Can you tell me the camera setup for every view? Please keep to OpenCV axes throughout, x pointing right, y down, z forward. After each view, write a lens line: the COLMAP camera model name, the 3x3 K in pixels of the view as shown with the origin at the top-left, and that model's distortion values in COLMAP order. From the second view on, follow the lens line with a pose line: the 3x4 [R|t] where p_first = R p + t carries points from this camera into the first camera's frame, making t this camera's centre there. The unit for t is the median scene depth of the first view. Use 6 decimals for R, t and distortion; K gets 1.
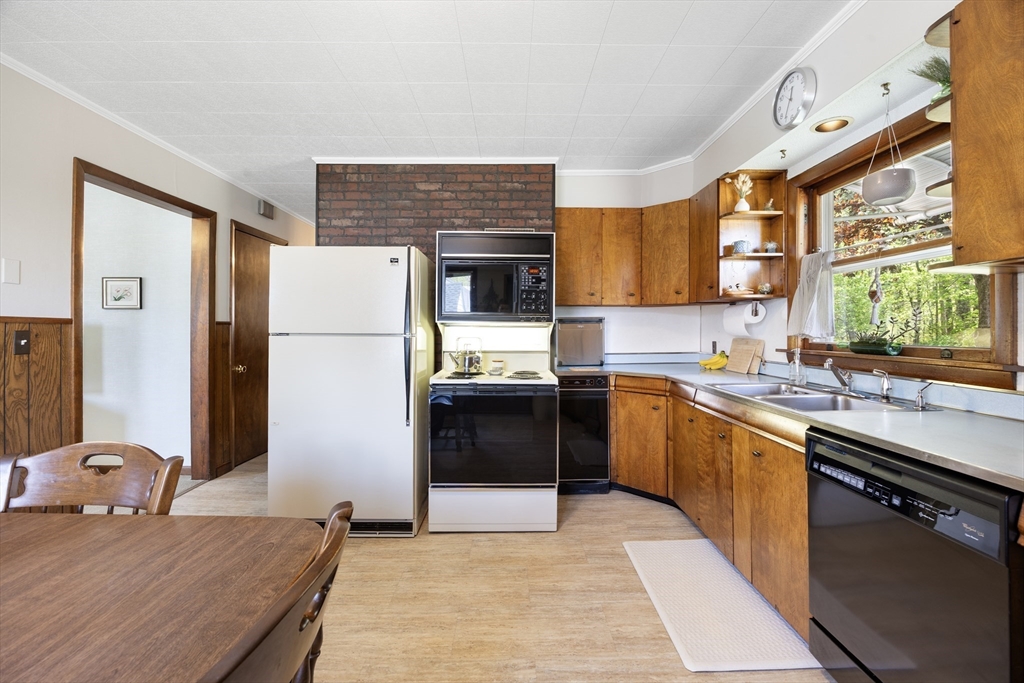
lens RADIAL K [[426.8, 0, 515.8], [0, 426.8, 323.7], [0, 0, 1]] dist [-0.011330, 0.000213]
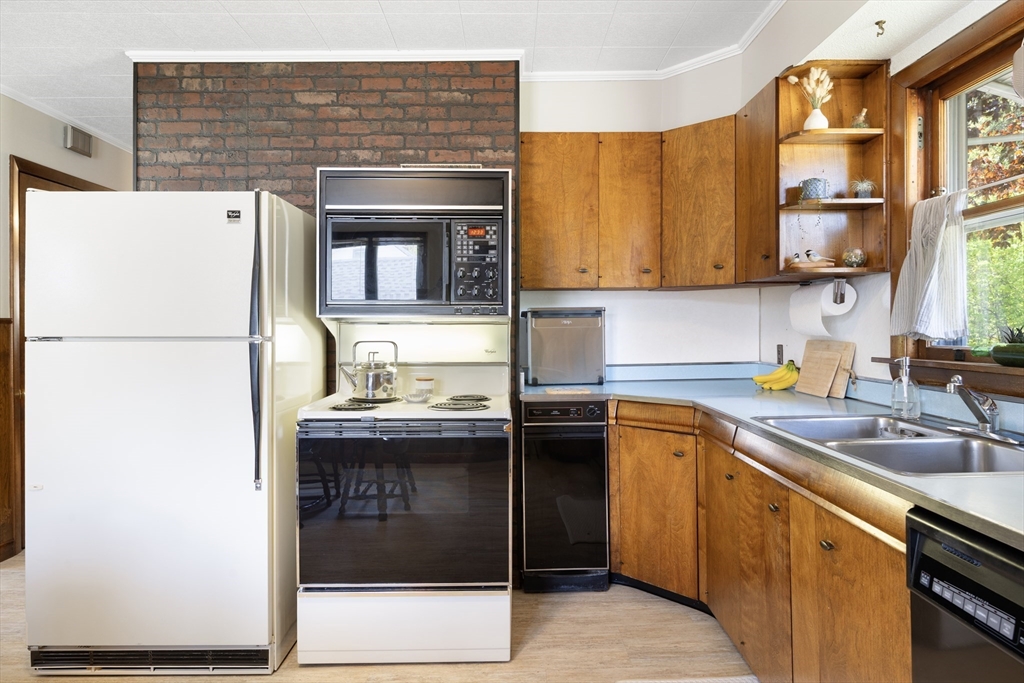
lens RADIAL K [[616.5, 0, 519.5], [0, 616.5, 321.9], [0, 0, 1]] dist [-0.001921, -0.000516]
pose [[0.999976, -0.006676, 0.001976, 0.101818], [0.006665, 0.999964, 0.005254, 0.000749], [-0.002011, -0.005241, 0.999984, 0.116546]]
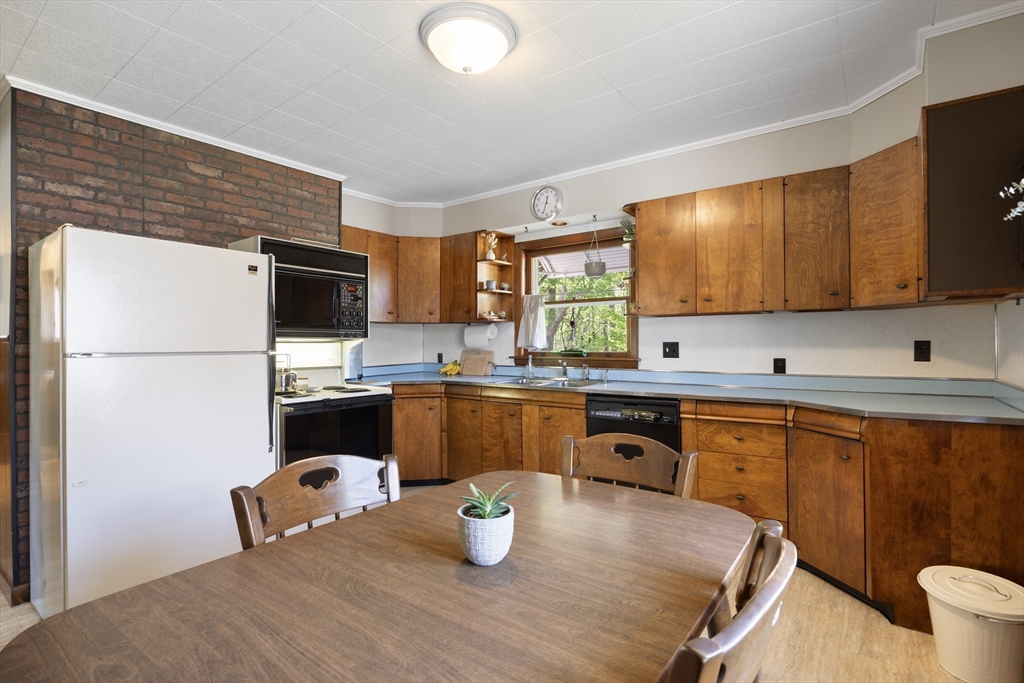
lens RADIAL K [[495.5, 0, 510.0], [0, 495.5, 341.7], [0, 0, 1]] dist [-0.002058, -0.000611]
pose [[0.609758, -0.004440, 0.792575, -0.689894], [-0.003327, 0.999961, 0.008161, -0.005690], [-0.792581, -0.007612, 0.609720, -0.045522]]
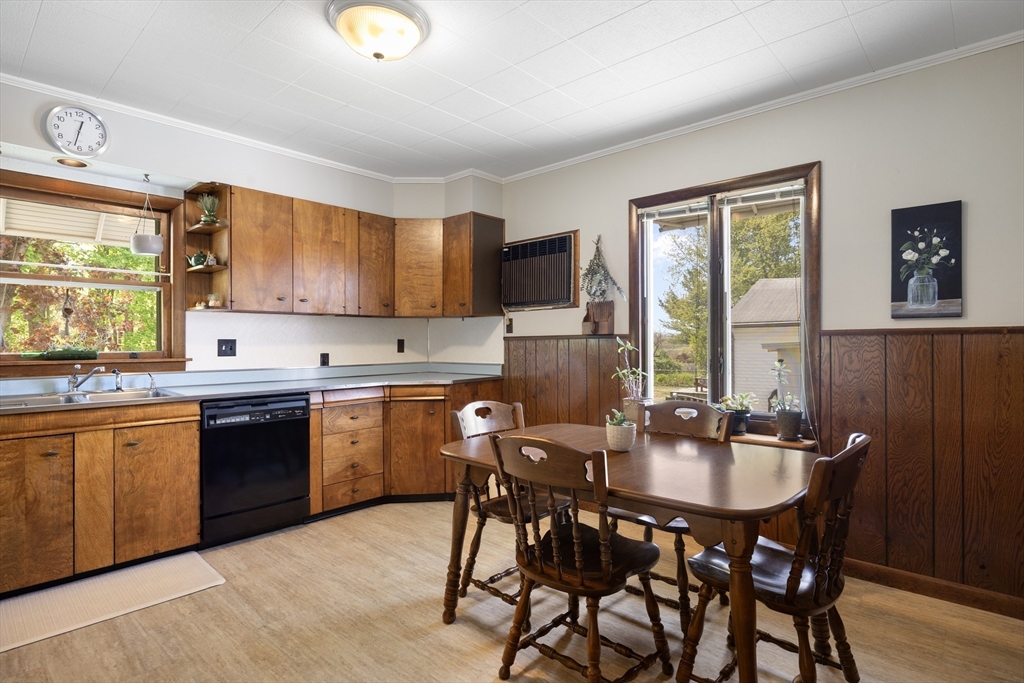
lens RADIAL K [[526.1, 0, 512.8], [0, 526.1, 341.9], [0, 0, 1]] dist [-0.000757, -0.000157]
pose [[-0.726022, -0.001234, 0.687670, -0.798272], [-0.007484, 0.999953, -0.006106, 0.013432], [-0.687630, -0.009580, -0.725998, 0.870380]]
